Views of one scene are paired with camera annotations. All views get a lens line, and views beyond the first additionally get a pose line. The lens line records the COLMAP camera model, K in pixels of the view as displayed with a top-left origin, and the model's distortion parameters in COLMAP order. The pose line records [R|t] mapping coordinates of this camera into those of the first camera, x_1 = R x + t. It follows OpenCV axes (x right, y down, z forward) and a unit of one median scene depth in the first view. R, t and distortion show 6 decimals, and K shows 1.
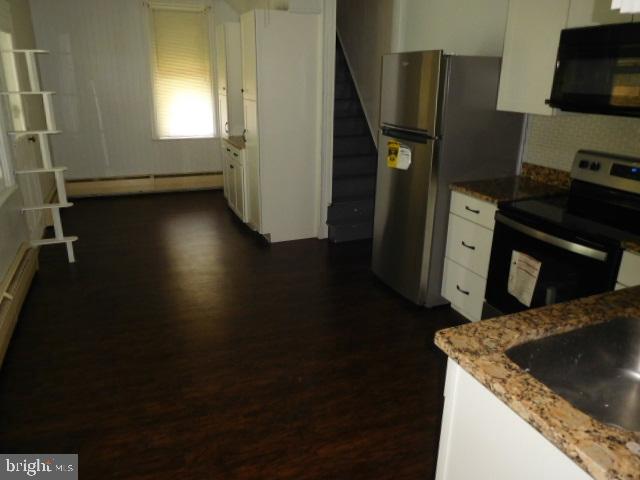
lens RADIAL K [[481.6, 0, 320.3], [0, 481.6, 240.4], [0, 0, 1]] dist [0.008455, 0.006804]
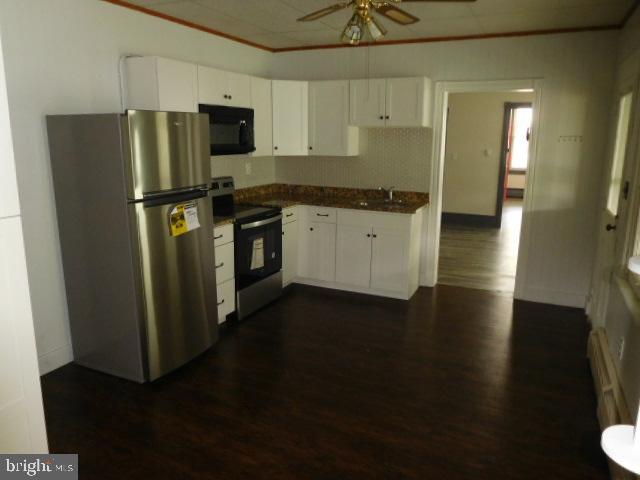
lens RADIAL K [[481.6, 0, 320.4], [0, 481.6, 239.8], [0, 0, 1]] dist [0.008455, 0.006804]
pose [[-0.675257, -0.171904, 0.717271, -0.720591], [0.232110, 0.873530, 0.427867, -0.494274], [-0.700110, 0.455405, -0.549957, 1.385131]]
